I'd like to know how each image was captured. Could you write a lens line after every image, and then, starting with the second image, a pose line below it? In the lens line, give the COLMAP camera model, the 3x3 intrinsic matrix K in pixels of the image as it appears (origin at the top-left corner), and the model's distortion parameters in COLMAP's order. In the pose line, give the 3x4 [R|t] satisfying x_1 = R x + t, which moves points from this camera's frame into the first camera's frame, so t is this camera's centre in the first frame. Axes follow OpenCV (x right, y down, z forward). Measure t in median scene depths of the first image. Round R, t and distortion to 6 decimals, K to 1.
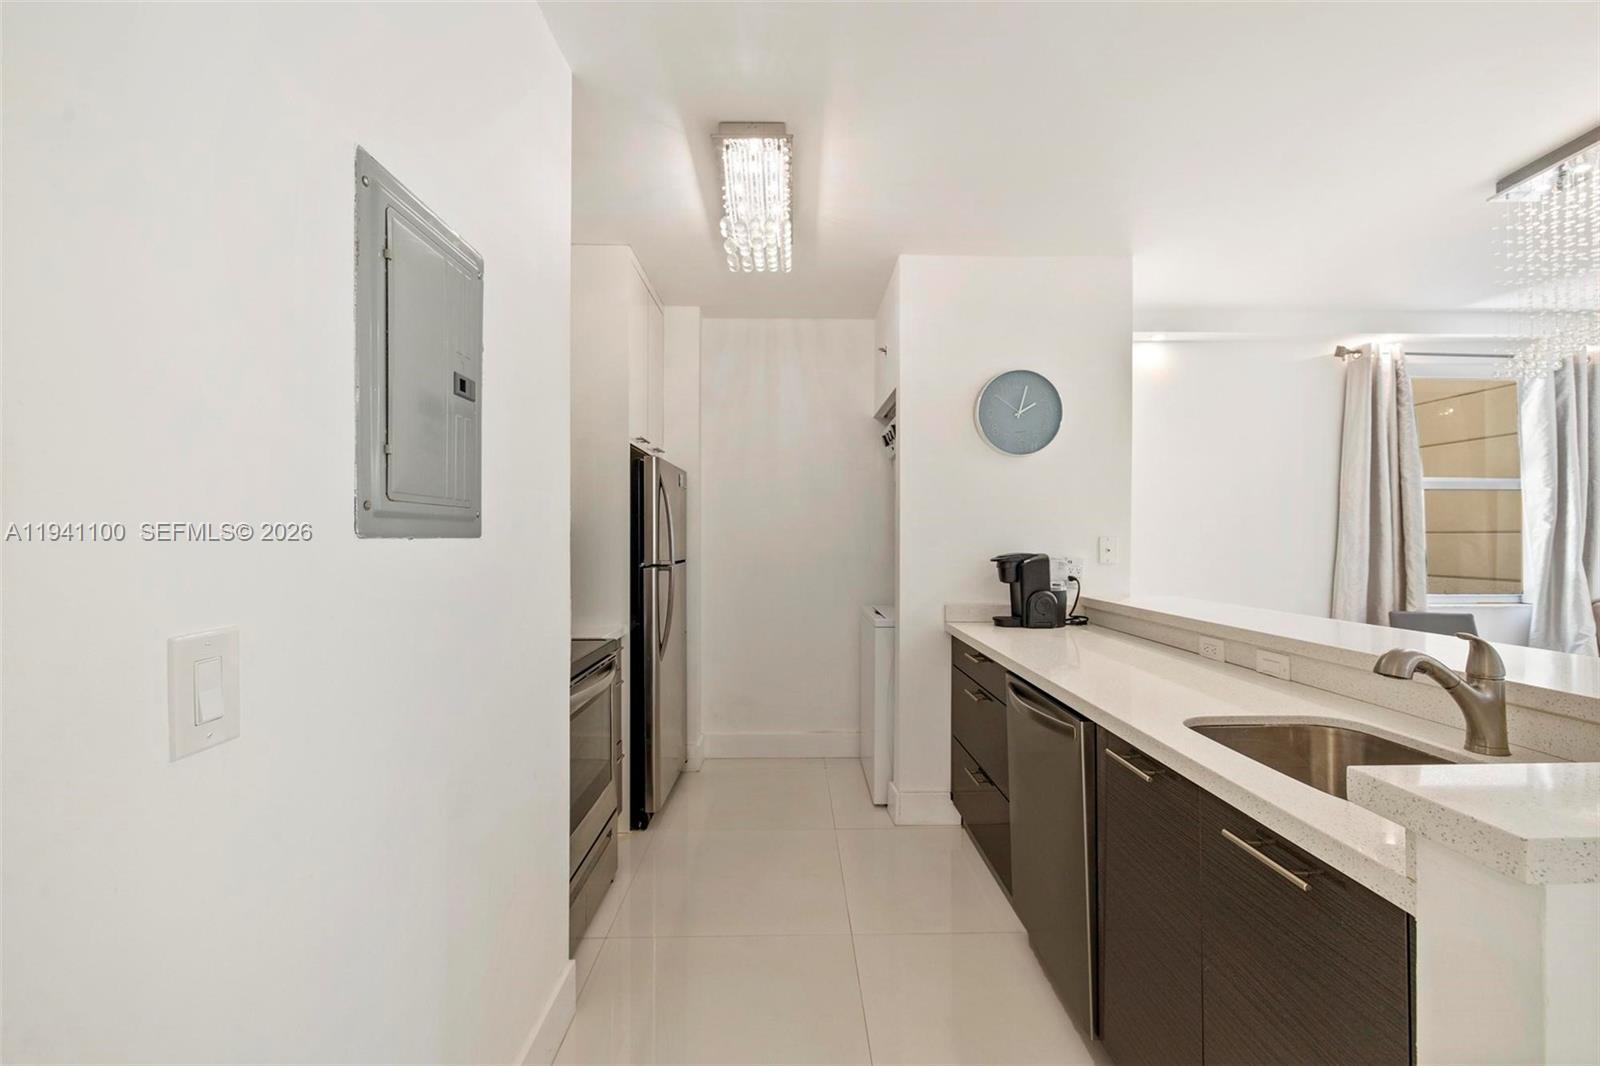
lens RADIAL K [[680.1, 0, 800.0], [0, 680.1, 533.0], [0, 0, 1]] dist [-0.001438, -0.000466]
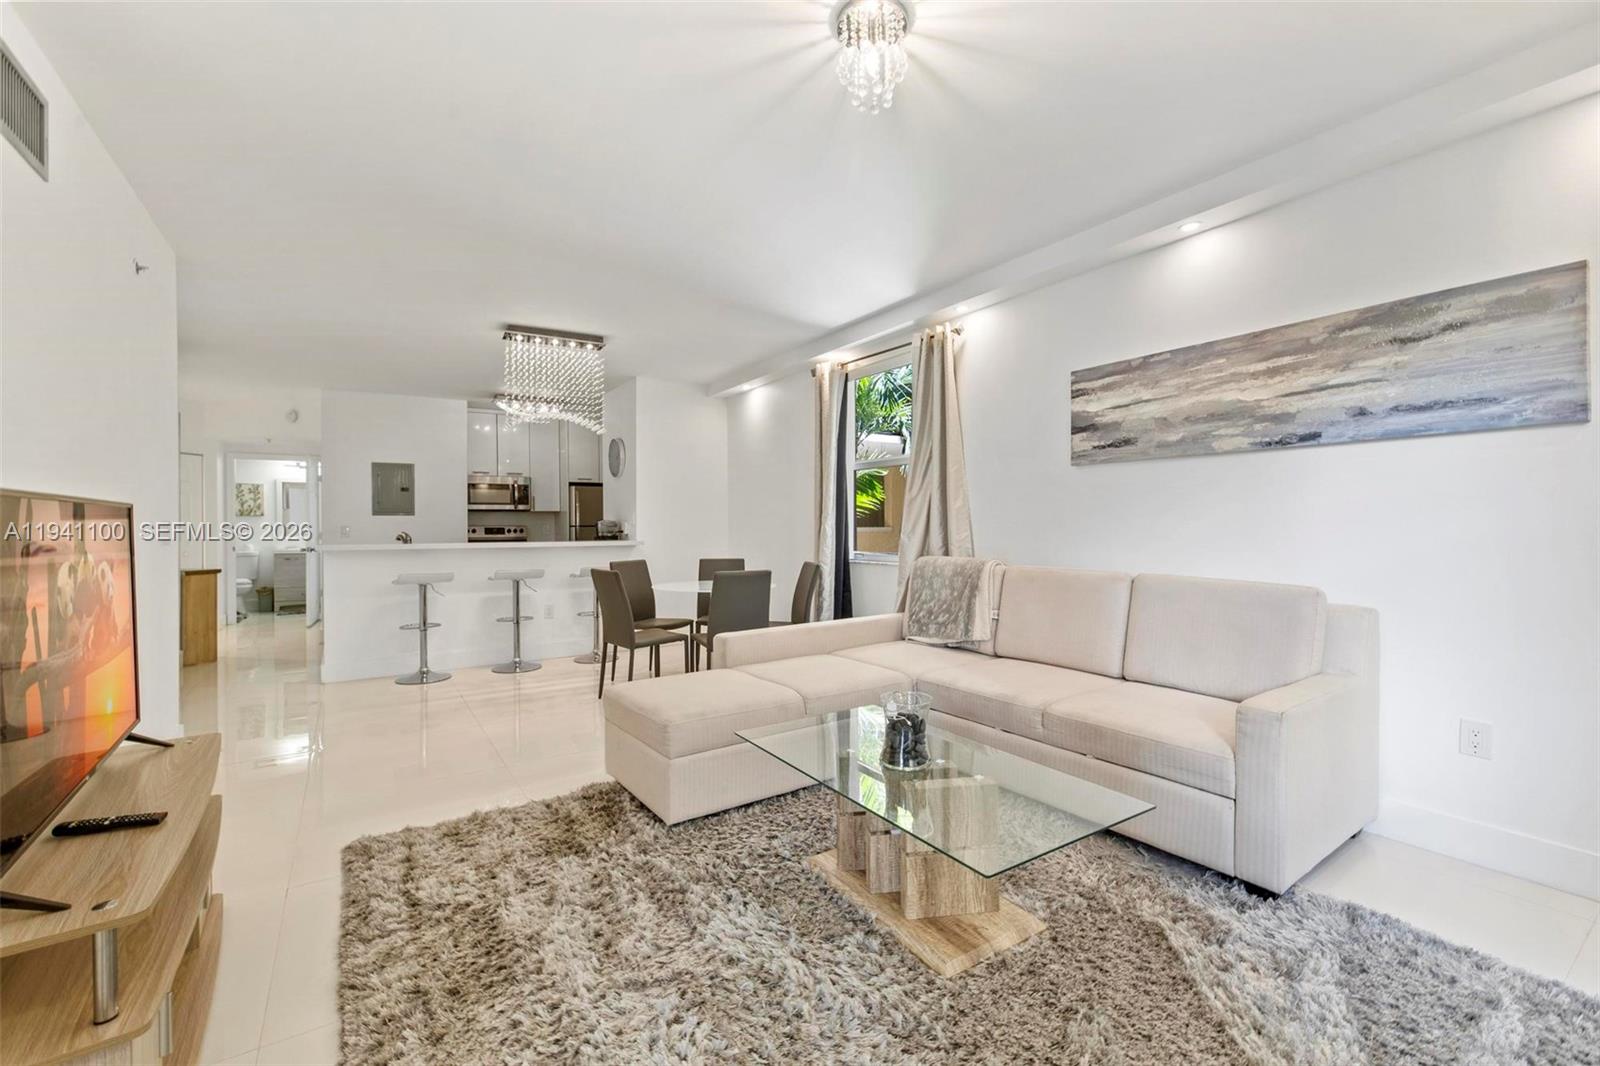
lens RADIAL K [[672.6, 0, 785.5], [0, 672.6, 527.0], [0, 0, 1]] dist [-0.001762, -0.000316]
pose [[0.522783, -0.002786, -0.852461, 2.608742], [0.007501, 0.999971, 0.001333, 0.055292], [0.852433, -0.007091, 0.522789, 0.327537]]
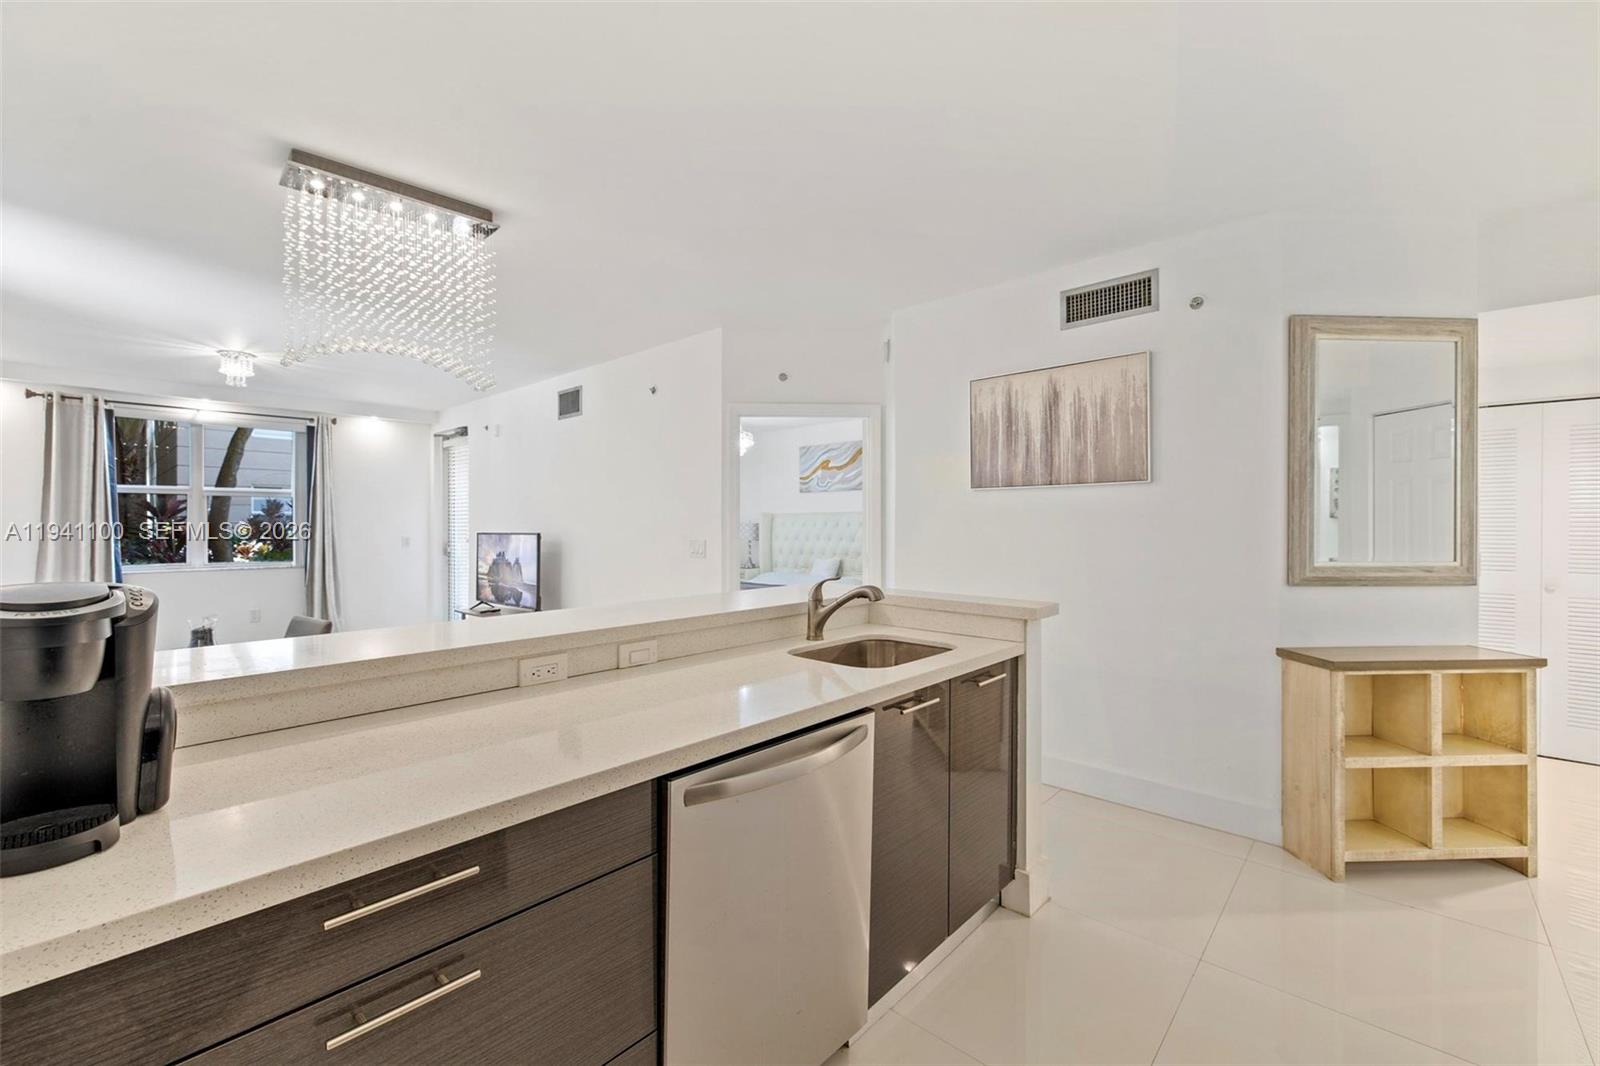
lens RADIAL K [[680.1, 0, 800.0], [0, 680.1, 533.0], [0, 0, 1]] dist [-0.001438, -0.000466]
pose [[-0.732216, -0.007915, 0.681026, -0.107772], [-0.005386, 0.999968, 0.005831, 0.003735], [-0.681051, 0.000602, -0.732236, 0.988176]]
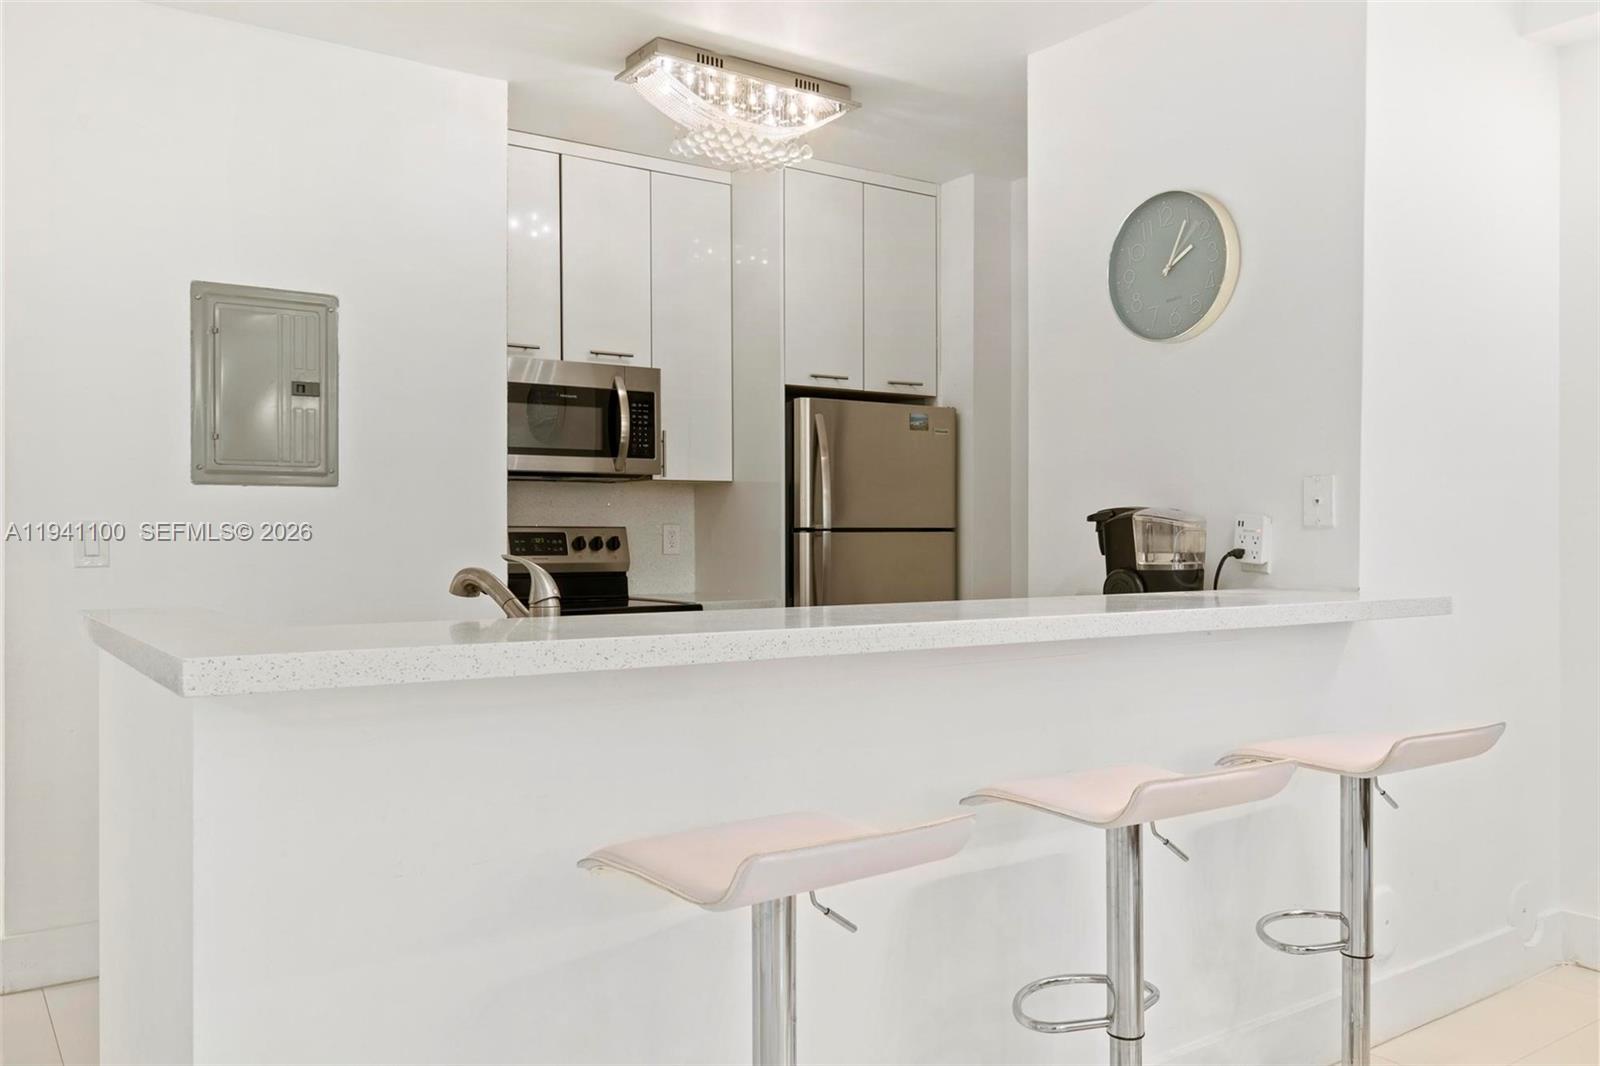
lens RADIAL K [[1221.4, 0, 800.0], [0, 1221.4, 533.0], [0, 0, 1]] dist [-0.006619, -0.002010]
pose [[0.565264, 0.001698, -0.824908, 1.052814], [0.005701, 0.999966, 0.005965, 0.044586], [0.824890, -0.008075, 0.565235, 0.153443]]
